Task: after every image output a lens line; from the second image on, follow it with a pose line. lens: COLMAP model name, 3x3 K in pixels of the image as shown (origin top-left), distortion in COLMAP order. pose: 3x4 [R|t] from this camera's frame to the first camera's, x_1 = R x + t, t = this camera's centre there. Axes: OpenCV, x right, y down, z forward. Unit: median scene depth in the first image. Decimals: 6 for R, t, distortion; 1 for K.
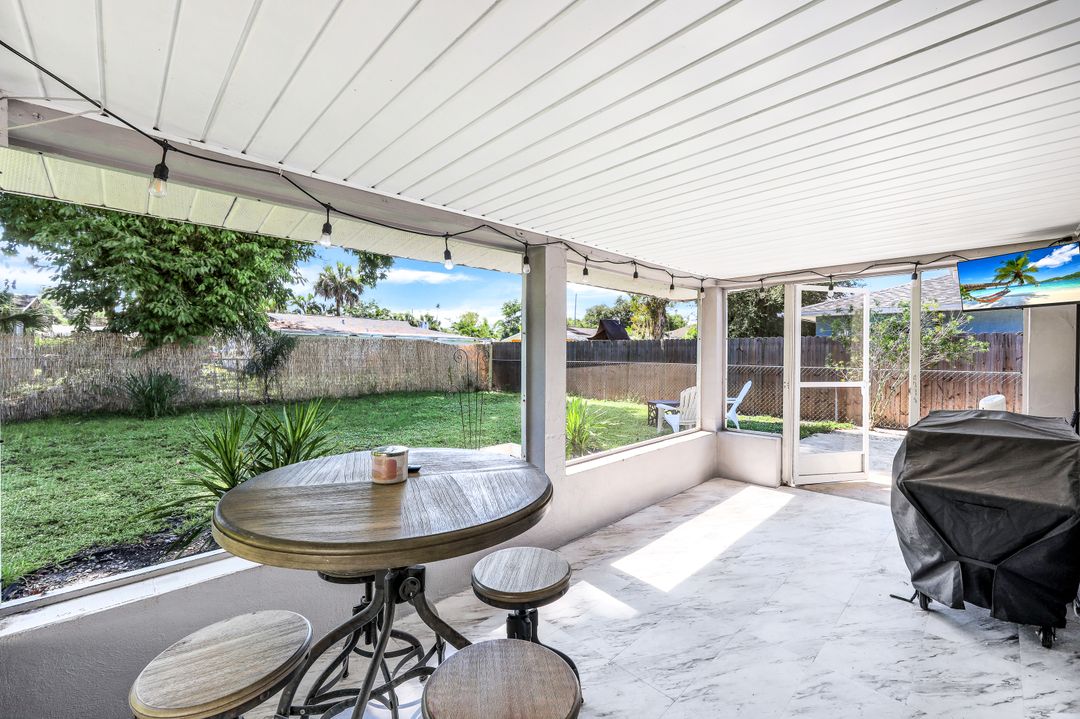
lens RADIAL K [[441.9, 0, 540.0], [0, 441.9, 359.5], [0, 0, 1]] dist [-0.000866, -0.000086]
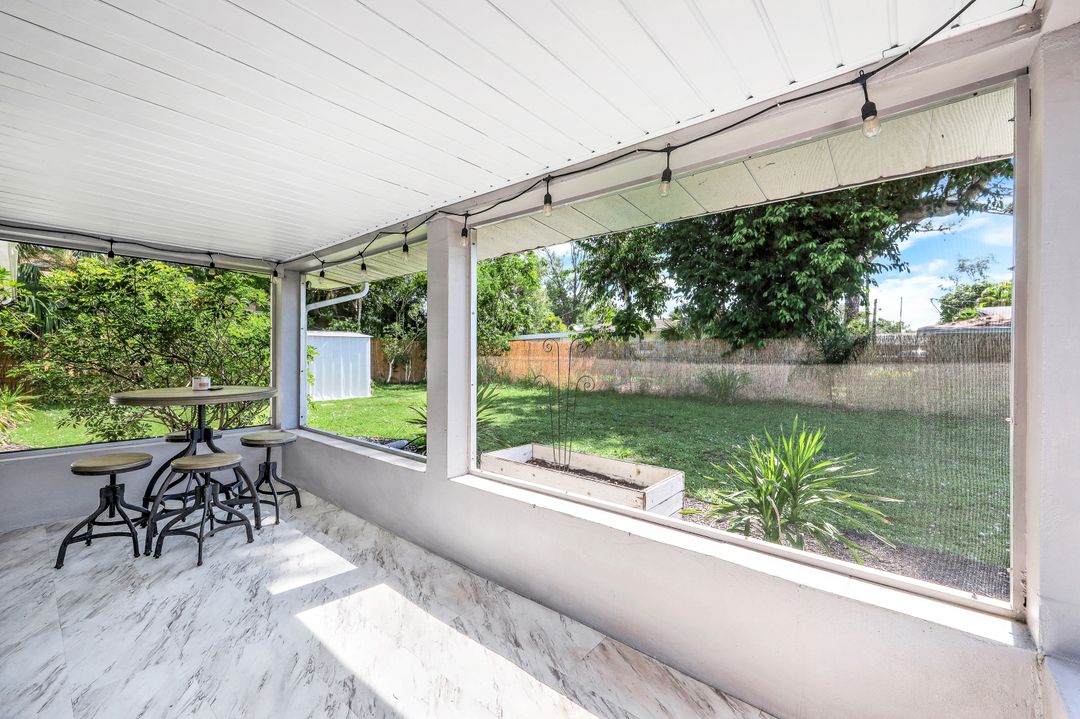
lens RADIAL K [[441.9, 0, 540.0], [0, 441.9, 359.5], [0, 0, 1]] dist [-0.000866, -0.000086]
pose [[0.100678, 0.011261, -0.994855, 0.882021], [-0.025381, 0.999640, 0.008747, 0.017219], [0.994595, 0.024370, 0.100927, 1.030887]]
